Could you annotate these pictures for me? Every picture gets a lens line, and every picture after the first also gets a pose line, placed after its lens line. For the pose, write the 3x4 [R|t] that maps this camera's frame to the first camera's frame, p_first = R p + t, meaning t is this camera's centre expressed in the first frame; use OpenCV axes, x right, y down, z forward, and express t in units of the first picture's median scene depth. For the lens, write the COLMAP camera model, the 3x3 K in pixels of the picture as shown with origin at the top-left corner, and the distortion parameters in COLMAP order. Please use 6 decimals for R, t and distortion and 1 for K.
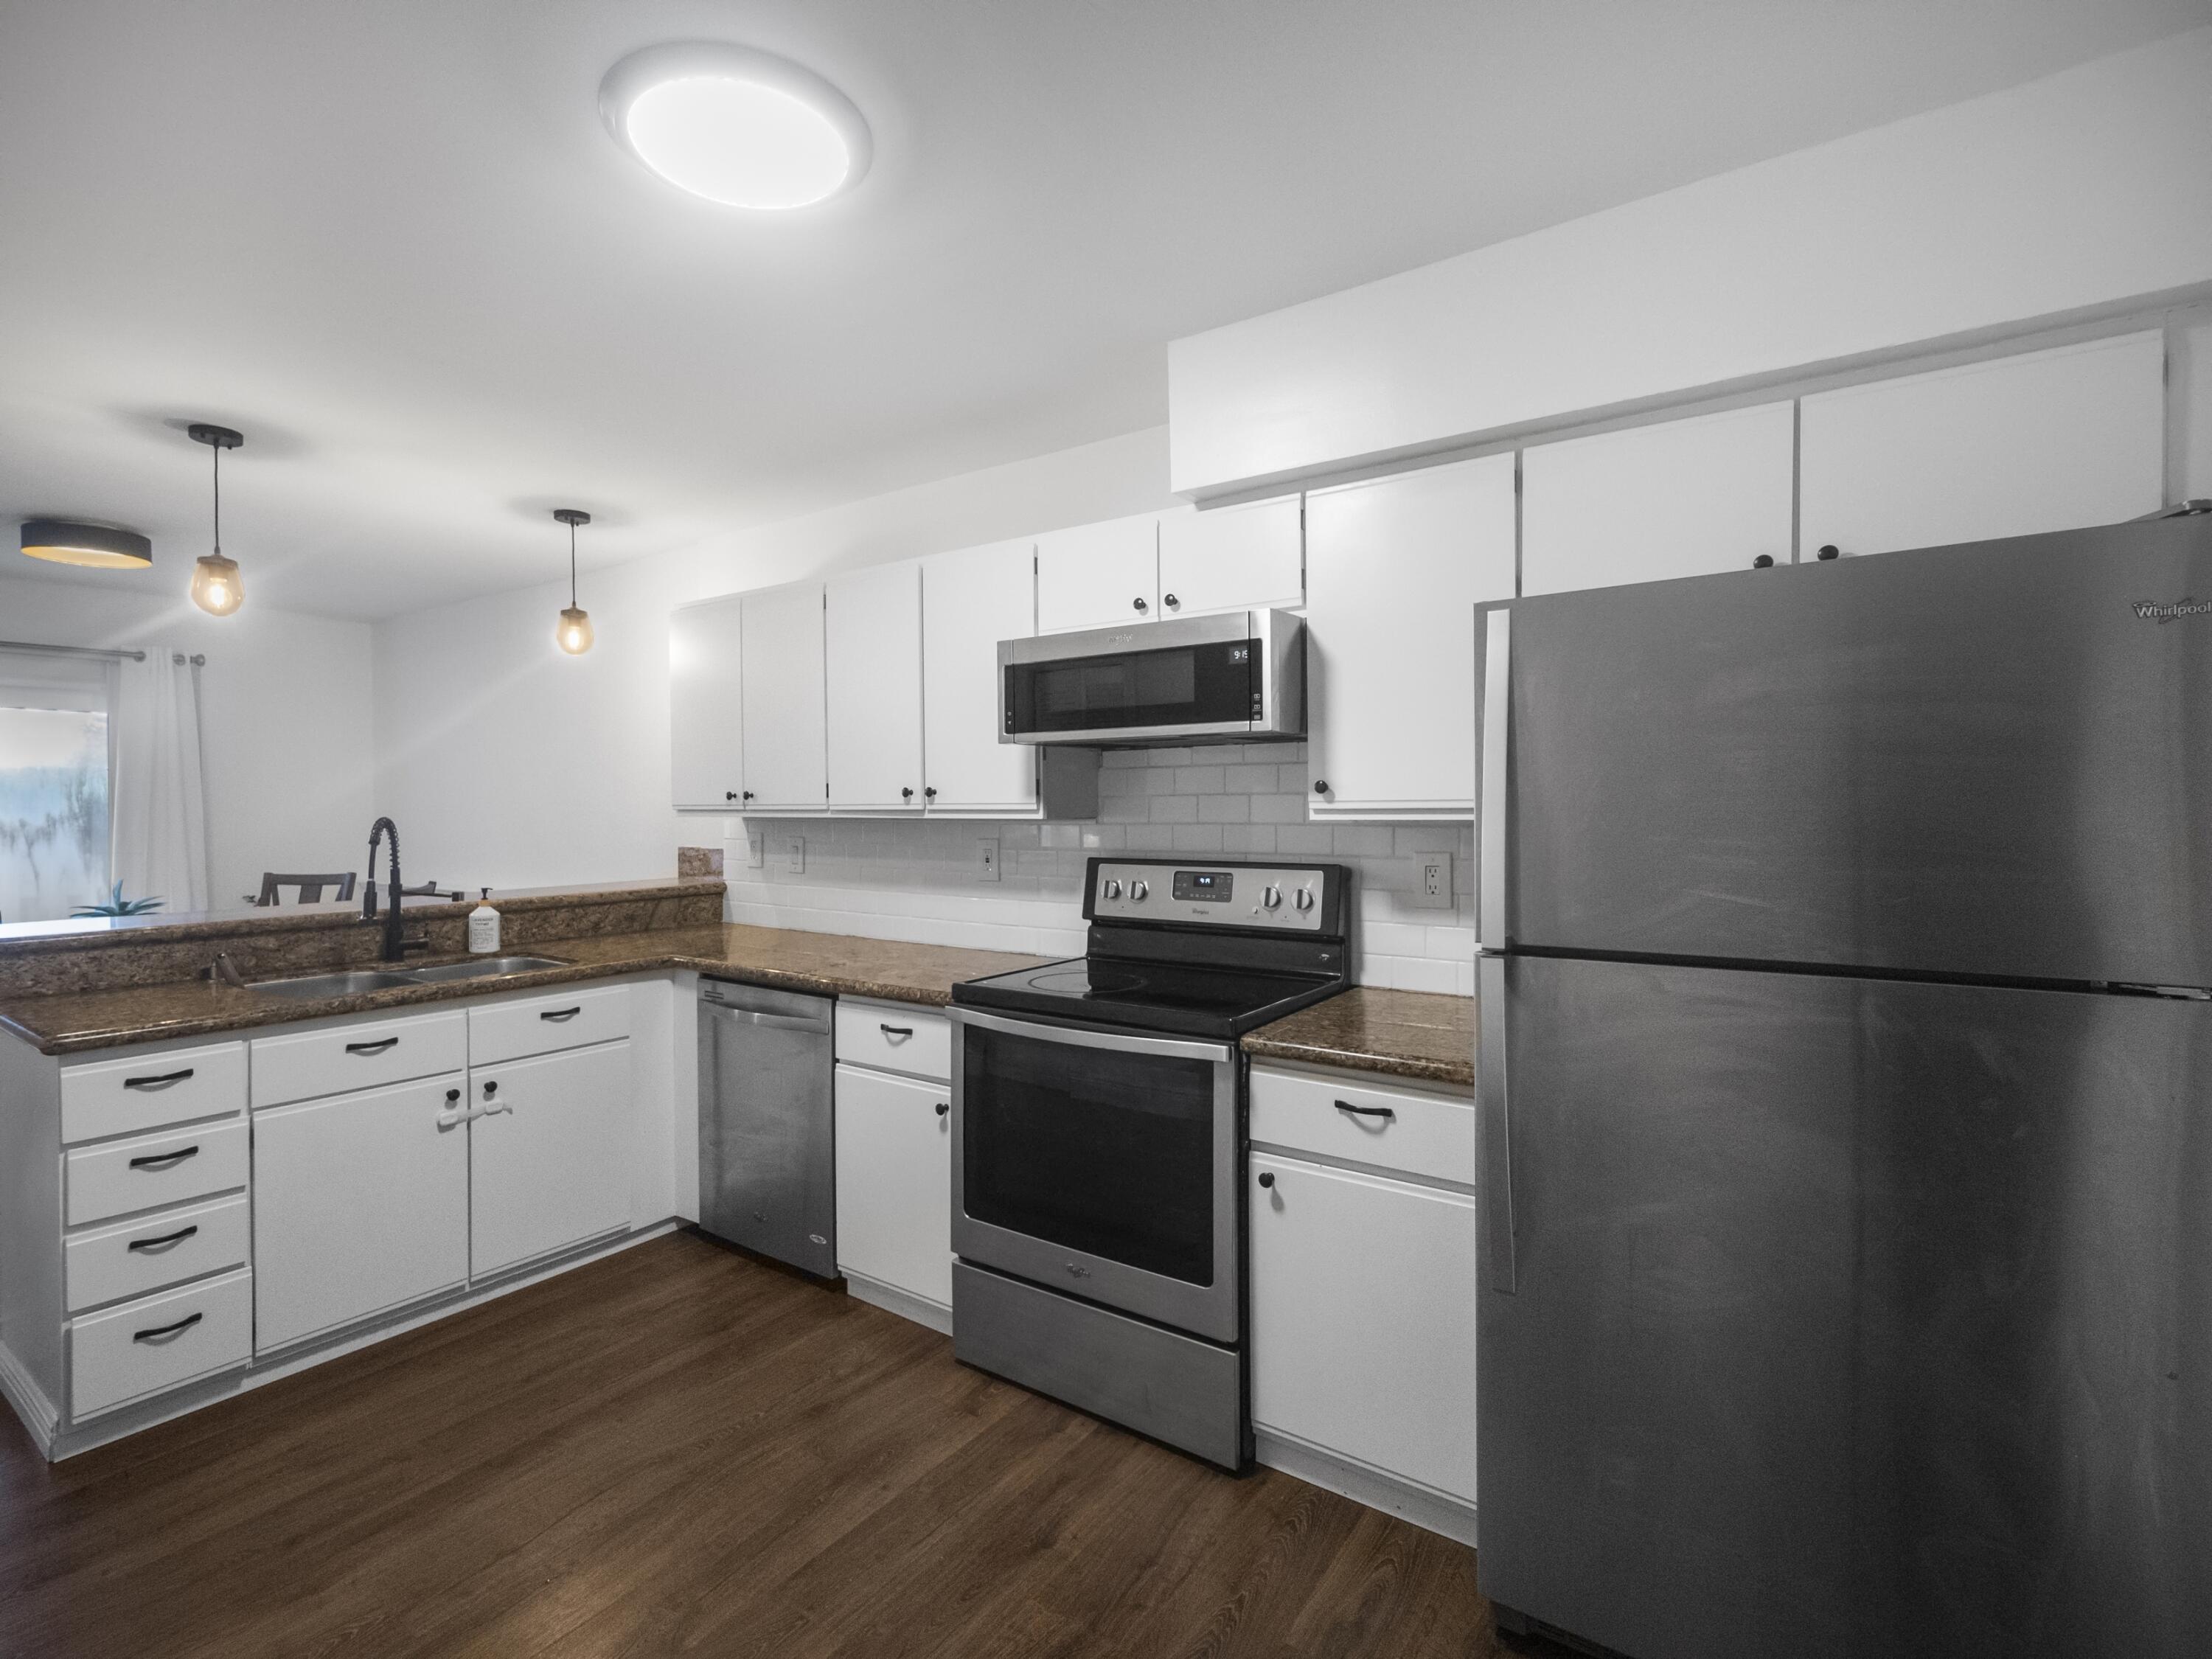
lens RADIAL K [[1053.6, 0, 1097.5], [0, 1053.6, 809.9], [0, 0, 1]] dist [0.002316, 0.000304]
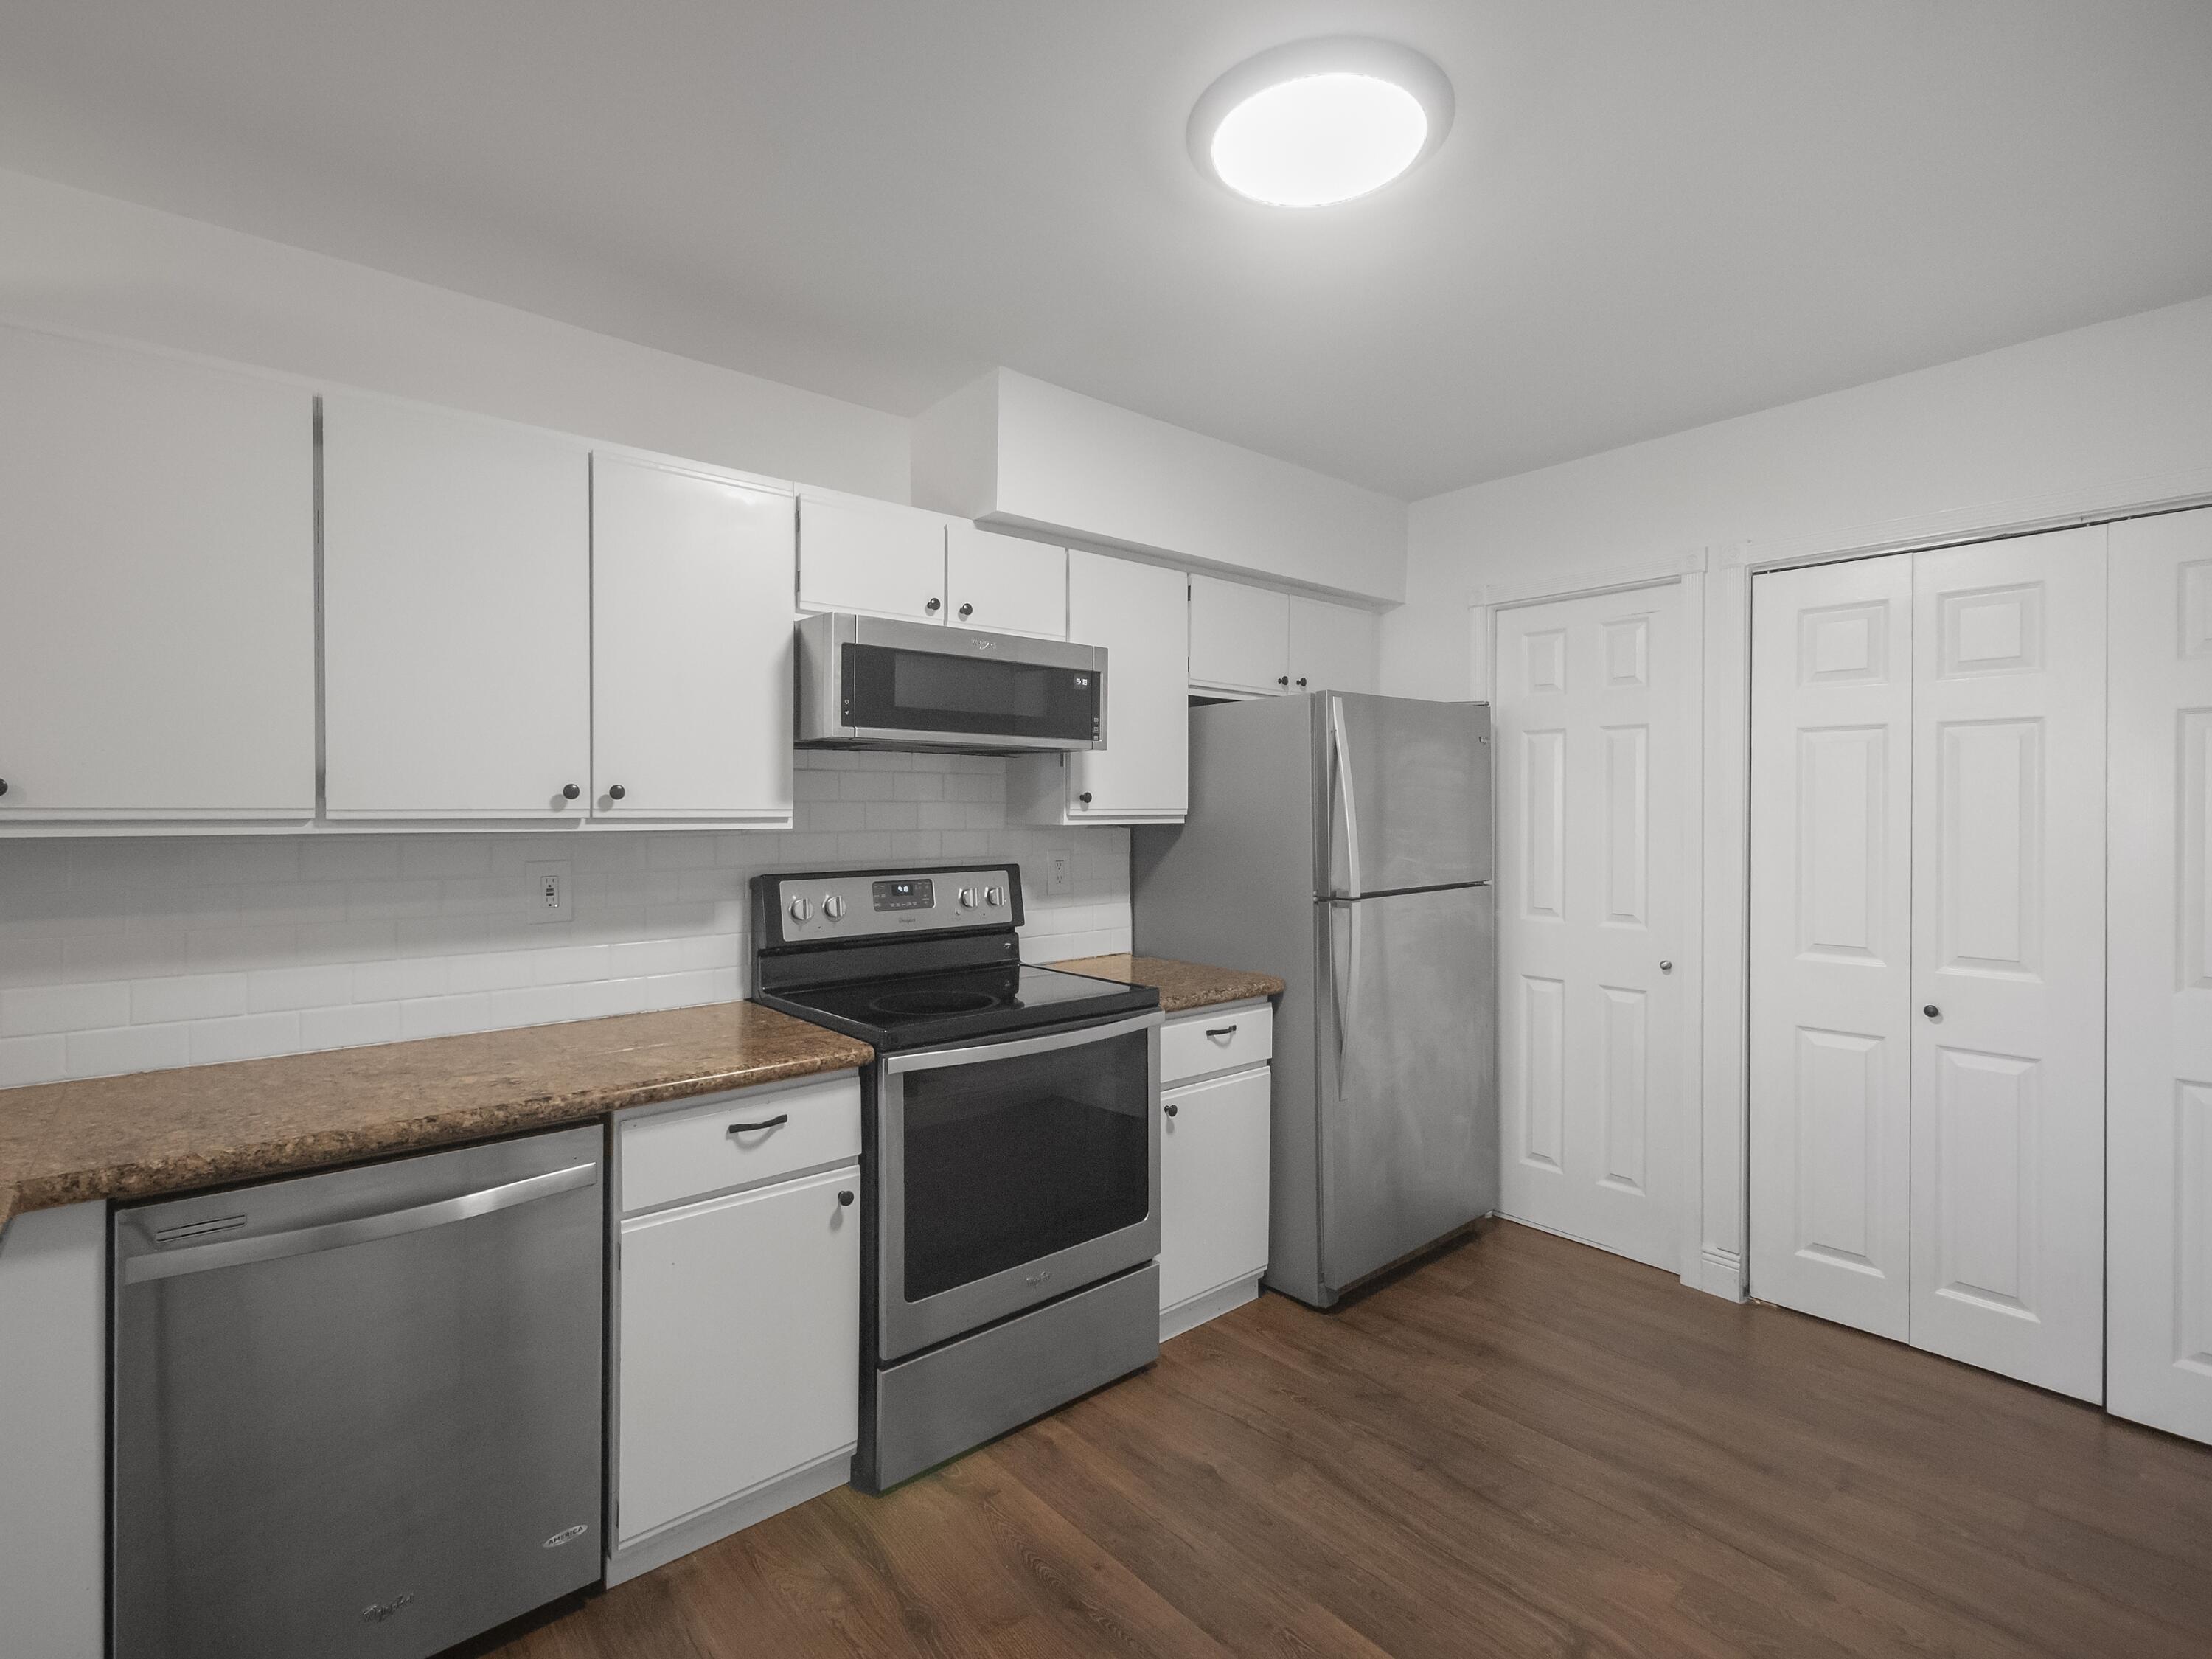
lens RADIAL K [[1053.6, 0, 1097.5], [0, 1053.6, 809.9], [0, 0, 1]] dist [0.002316, 0.000304]
pose [[0.237713, 0.004602, 0.971325, -0.853193], [0.003894, 0.999976, -0.005691, -0.000607], [-0.971328, 0.005135, 0.237689, 0.617142]]
